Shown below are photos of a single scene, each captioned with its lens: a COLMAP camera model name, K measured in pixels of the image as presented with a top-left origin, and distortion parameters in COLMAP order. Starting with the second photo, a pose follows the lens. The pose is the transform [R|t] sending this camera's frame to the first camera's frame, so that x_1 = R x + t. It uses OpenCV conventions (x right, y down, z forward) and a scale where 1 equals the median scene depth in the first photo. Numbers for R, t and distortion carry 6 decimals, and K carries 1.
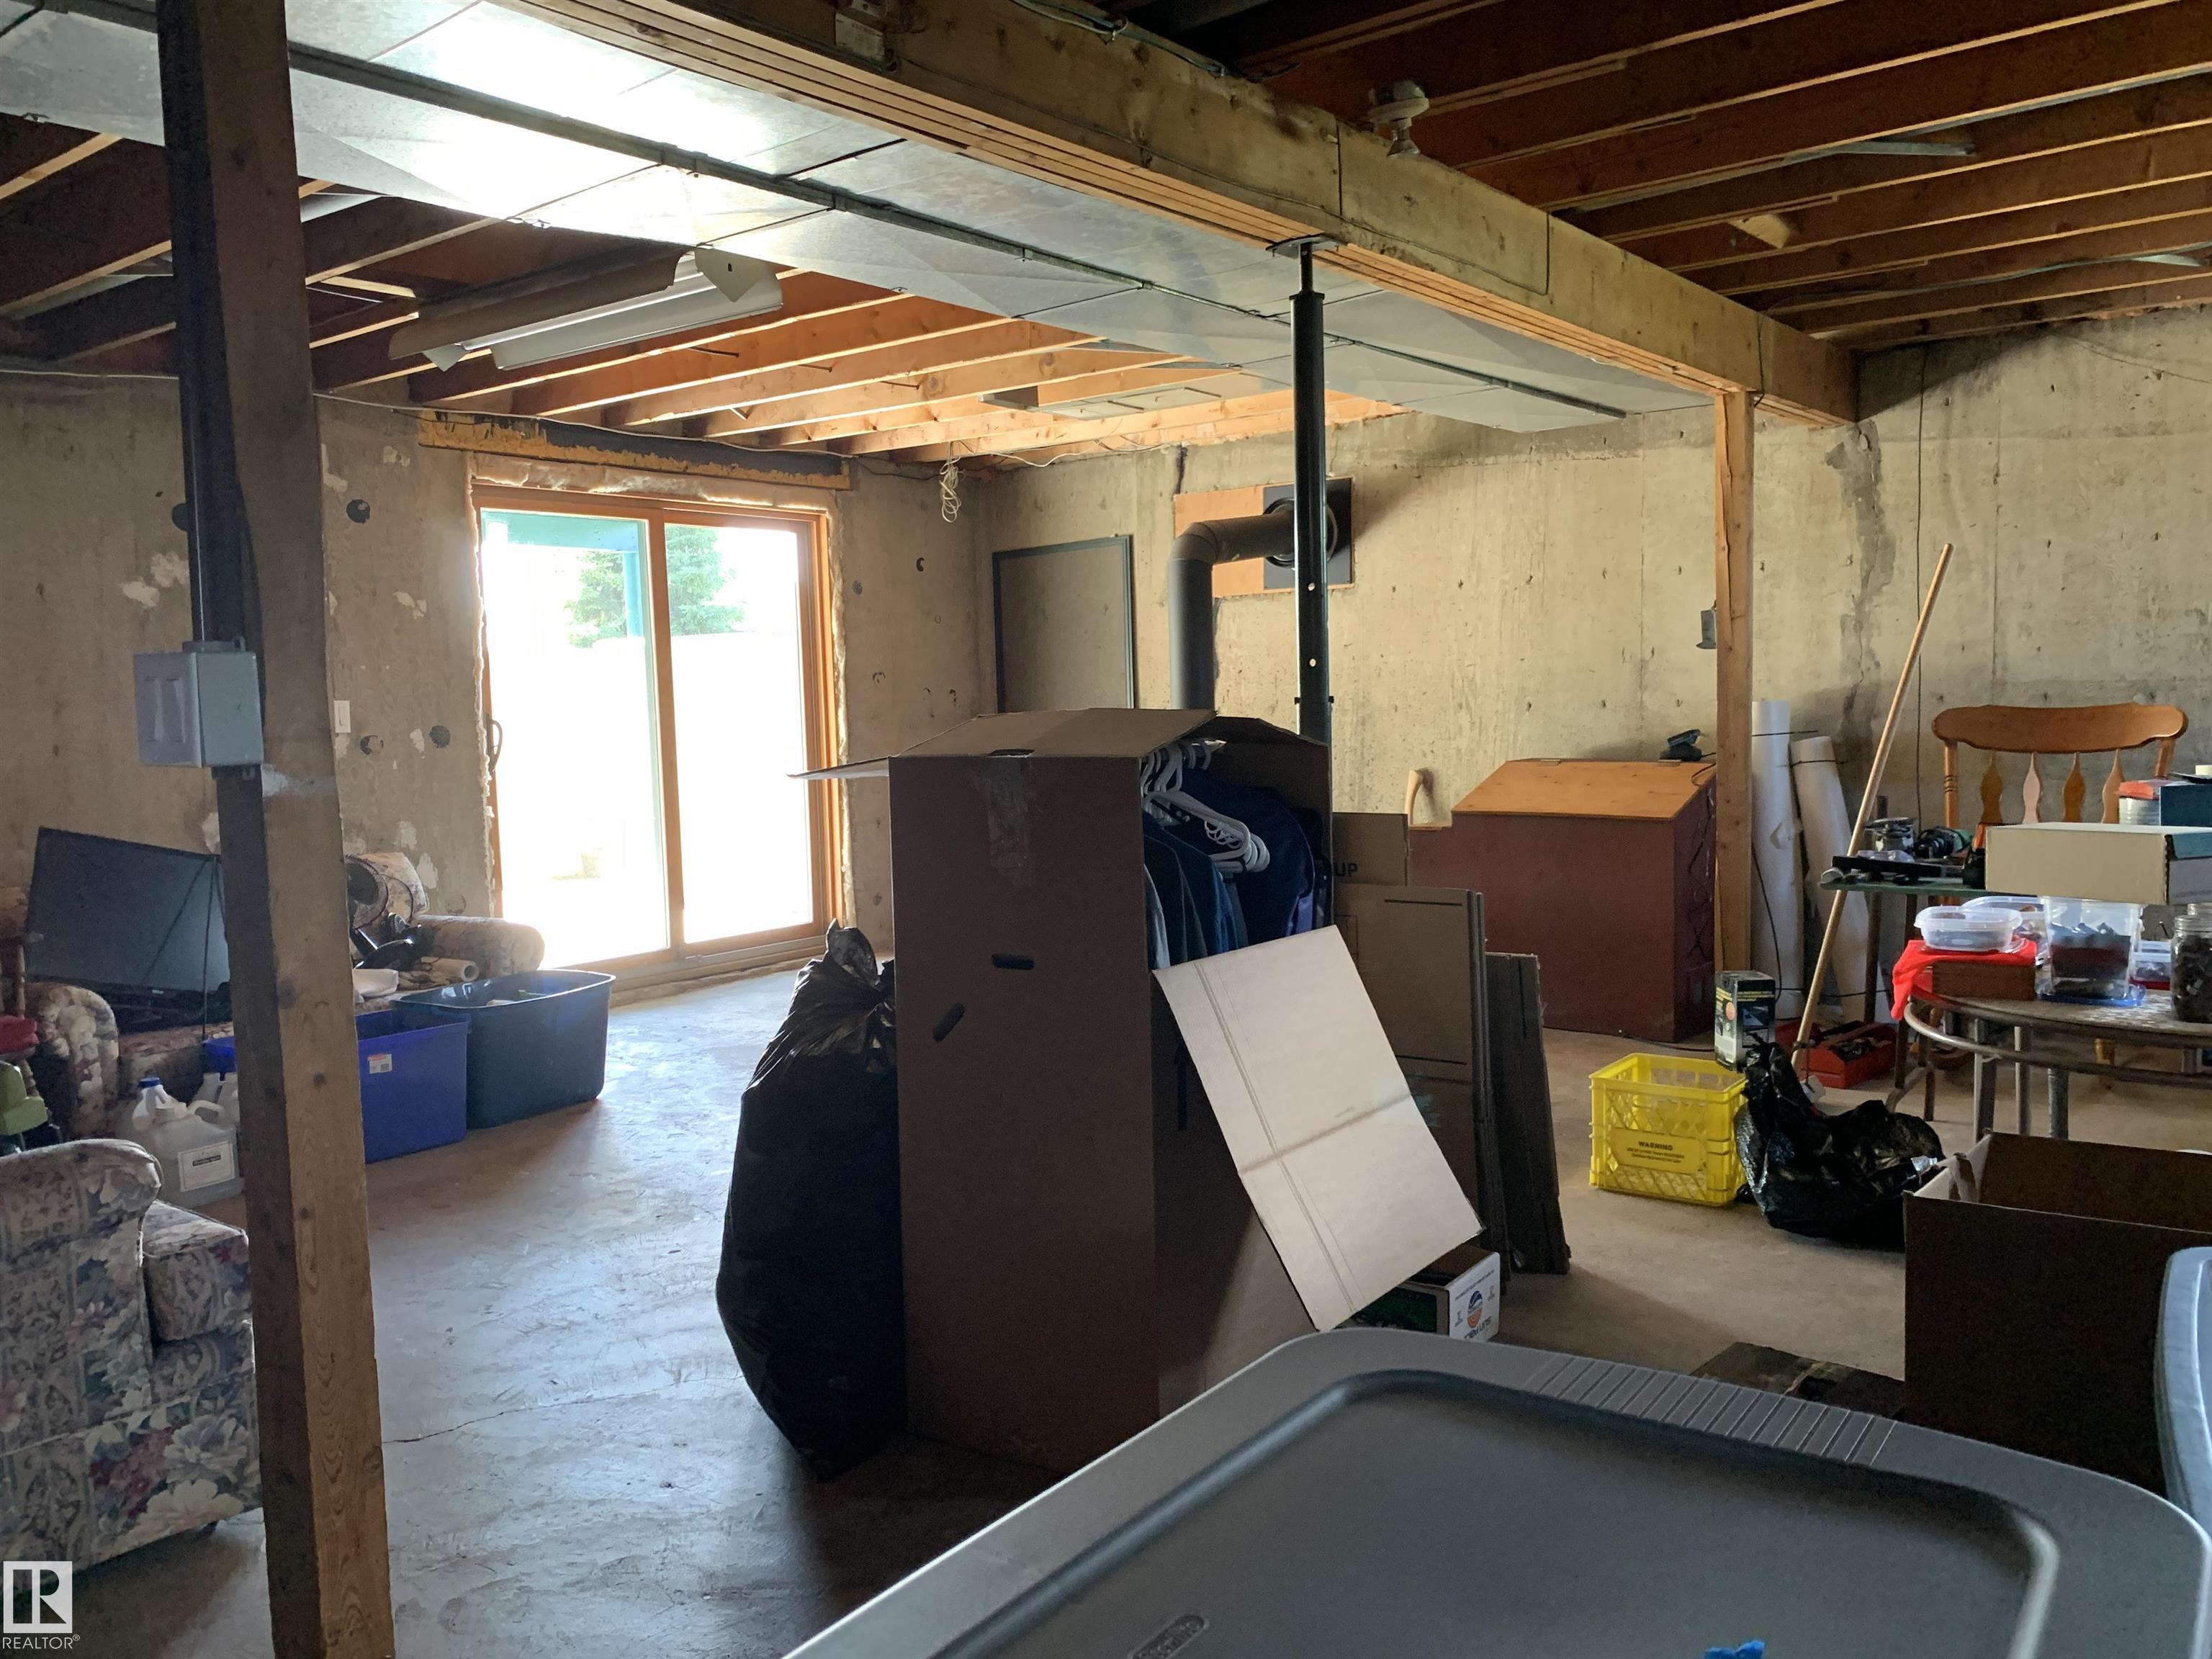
lens RADIAL K [[1711.6, 0, 1102.5], [0, 1711.6, 848.9], [0, 0, 1]] dist [0.032503, 0.001405]
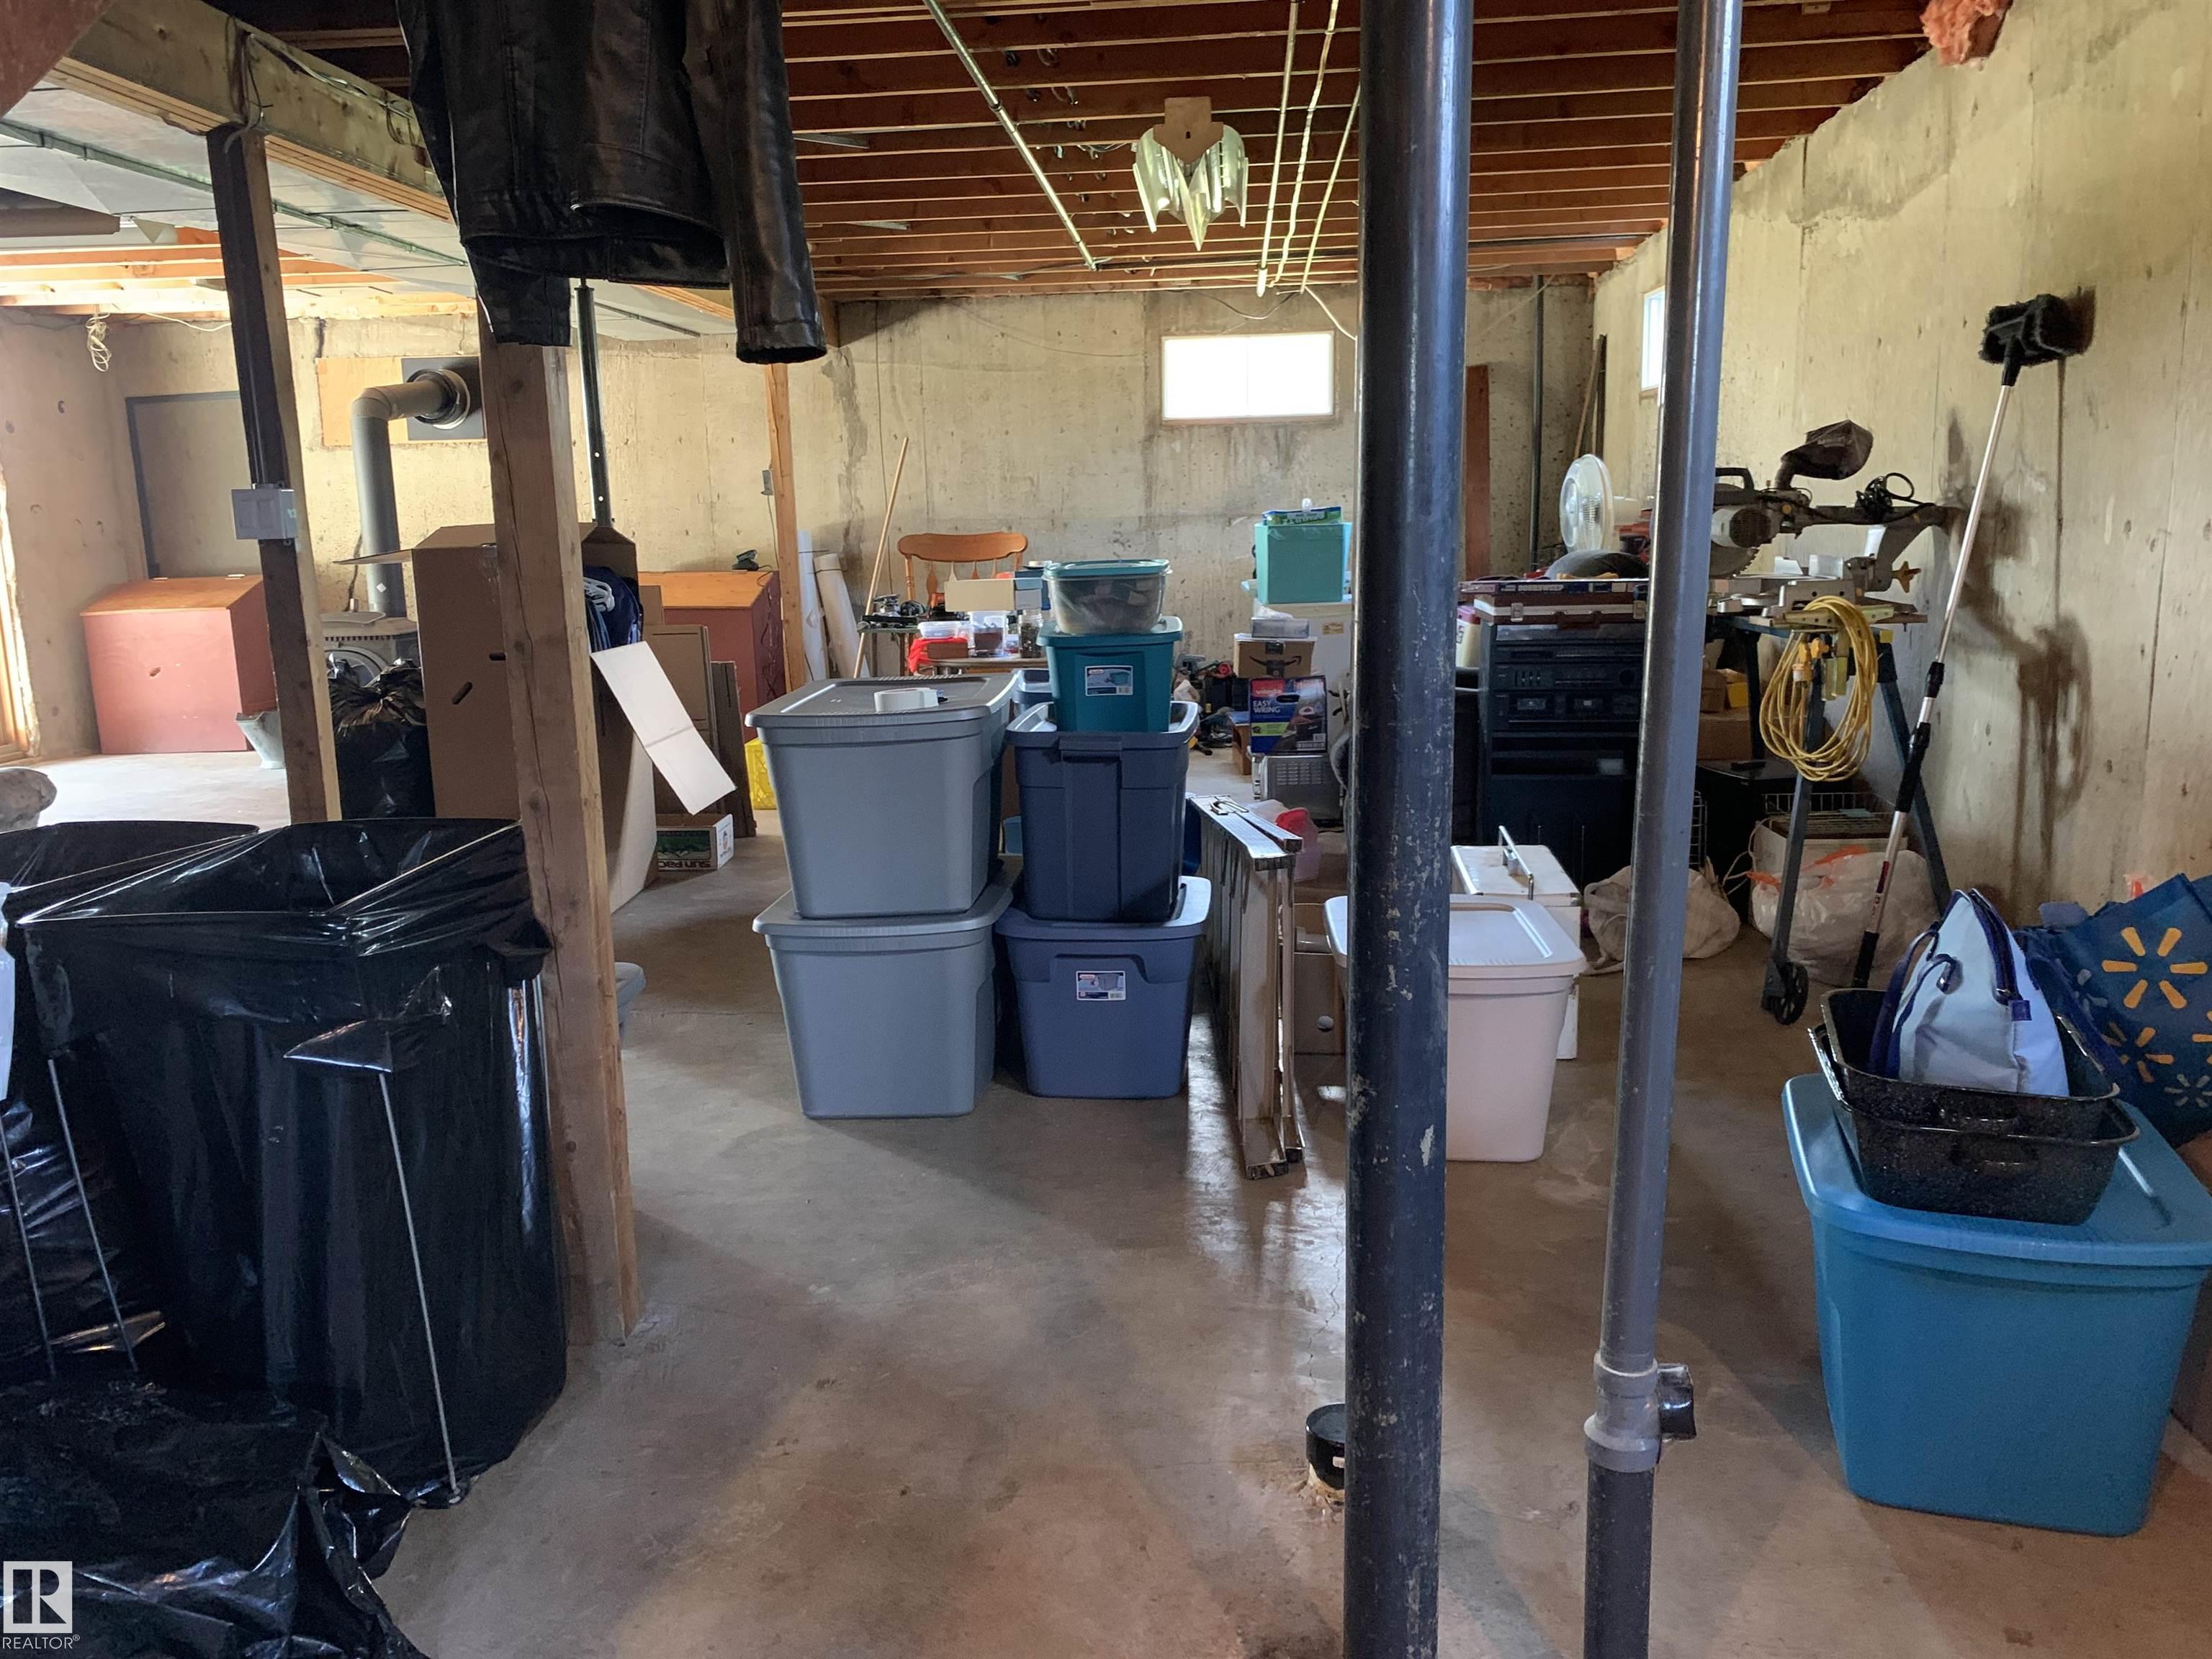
lens RADIAL K [[1694.4, 0, 1100.0], [0, 1694.4, 860.5], [0, 0, 1]] dist [-0.012866, -0.003573]
pose [[0.831234, -0.101362, 0.546603, -0.241345], [0.047414, 0.992581, 0.111961, 0.049153], [-0.553897, -0.067149, 0.829873, -0.413114]]
